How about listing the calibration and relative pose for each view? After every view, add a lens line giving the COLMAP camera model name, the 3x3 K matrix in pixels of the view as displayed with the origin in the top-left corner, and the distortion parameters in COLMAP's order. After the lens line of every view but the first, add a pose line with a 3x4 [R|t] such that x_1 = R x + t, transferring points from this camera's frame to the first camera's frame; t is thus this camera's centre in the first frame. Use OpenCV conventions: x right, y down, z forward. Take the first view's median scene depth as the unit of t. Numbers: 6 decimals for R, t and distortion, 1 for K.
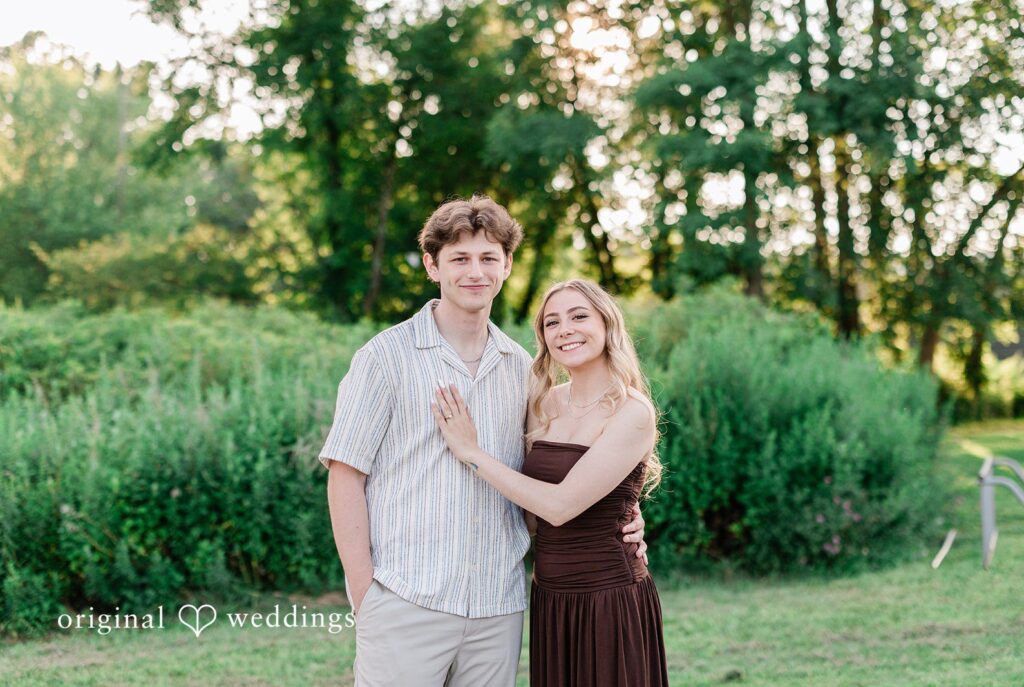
lens RADIAL K [[1680.4, 0, 521.4], [0, 1680.4, 306.3], [0, 0, 1]] dist [0.027701, -0.066609]
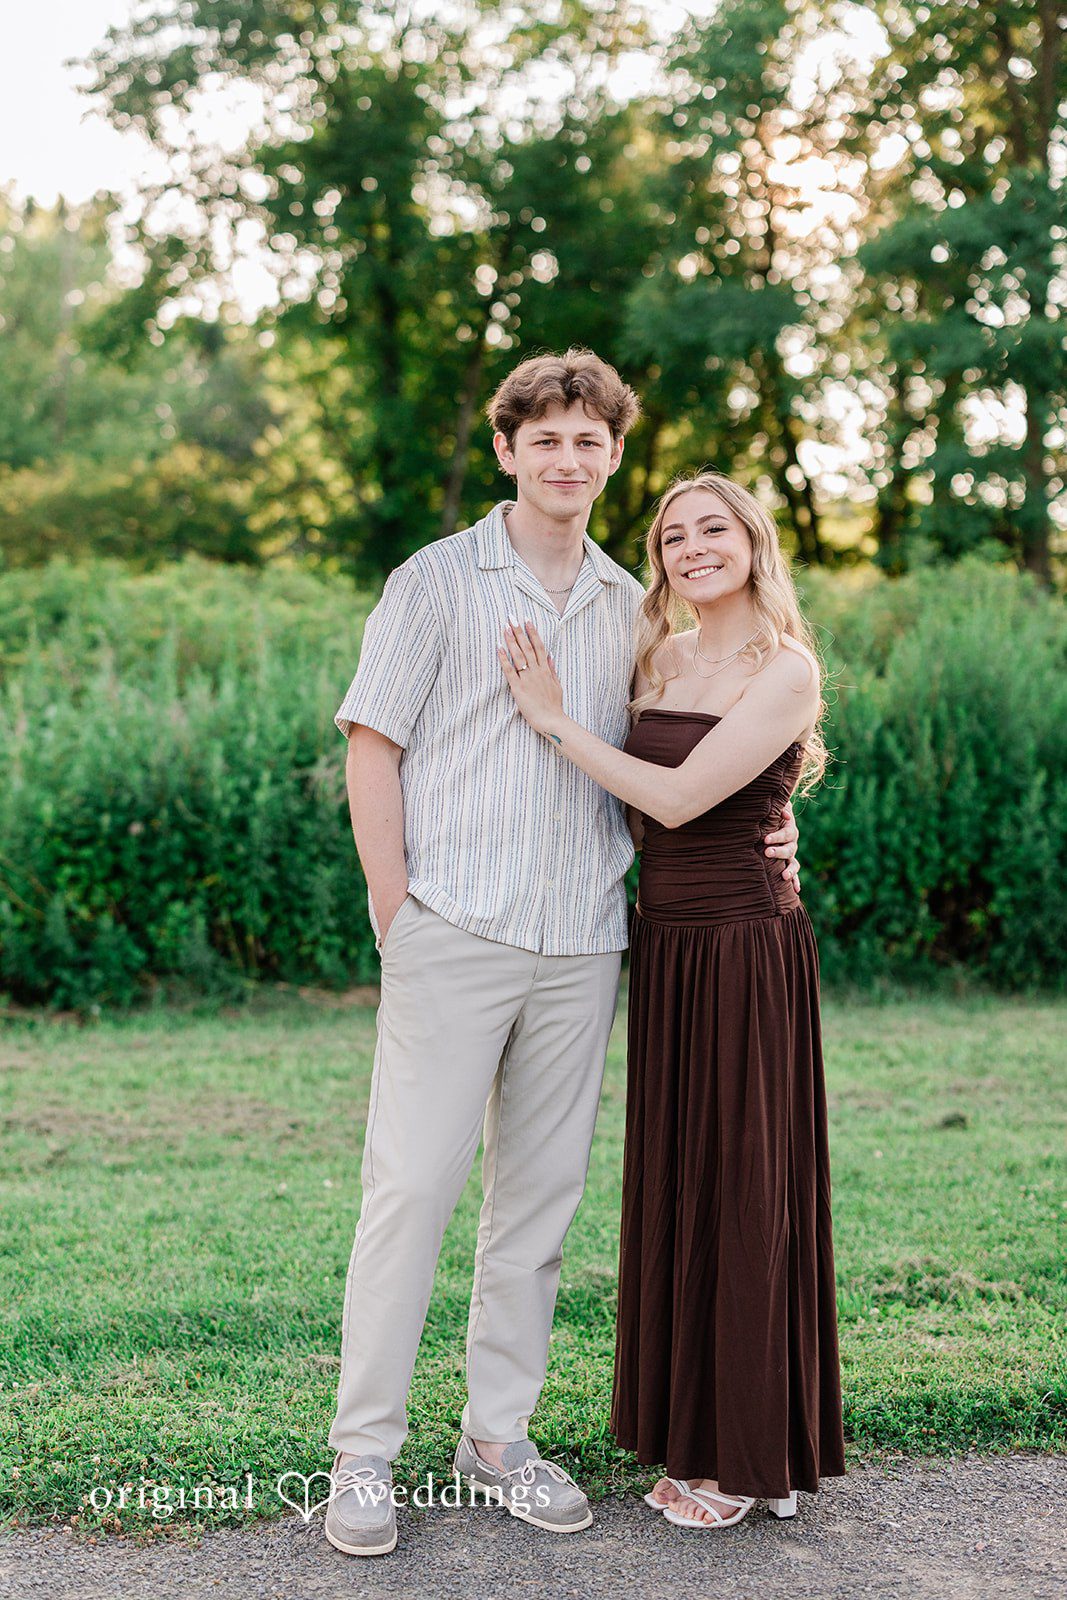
lens RADIAL K [[2625.7, 0, 494.3], [0, 2625.7, 800.8], [0, 0, 1]] dist [0.027701, -0.066609]
pose [[0.997091, 0.035736, -0.067319, 0.006974], [-0.030448, 0.996488, 0.078004, 0.012072], [0.069870, -0.075727, 0.994678, -0.030753]]
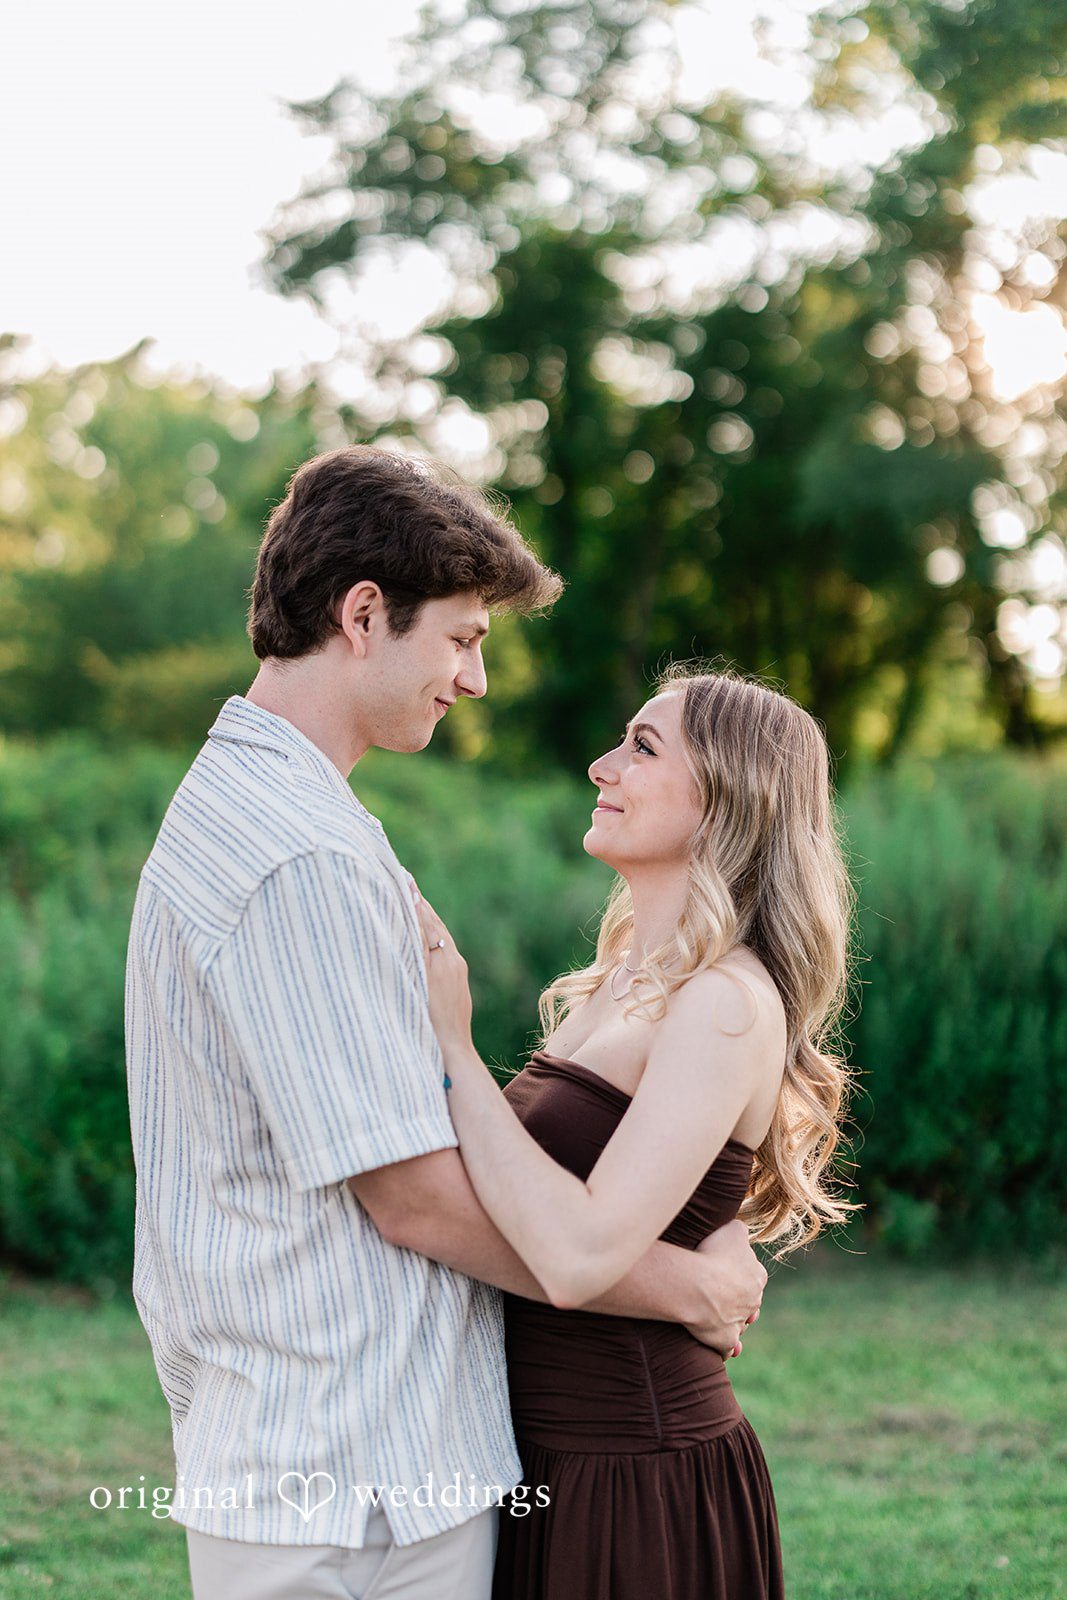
lens RADIAL K [[2589.6, 0, 531.5], [0, 2589.6, 766.0], [0, 0, 1]] dist [0.041346, 0.031727]
pose [[0.988698, 0.020229, -0.148553, 0.044743], [-0.020353, 0.999793, 0.000682, 0.003808], [0.148536, 0.002349, 0.988904, 0.138761]]
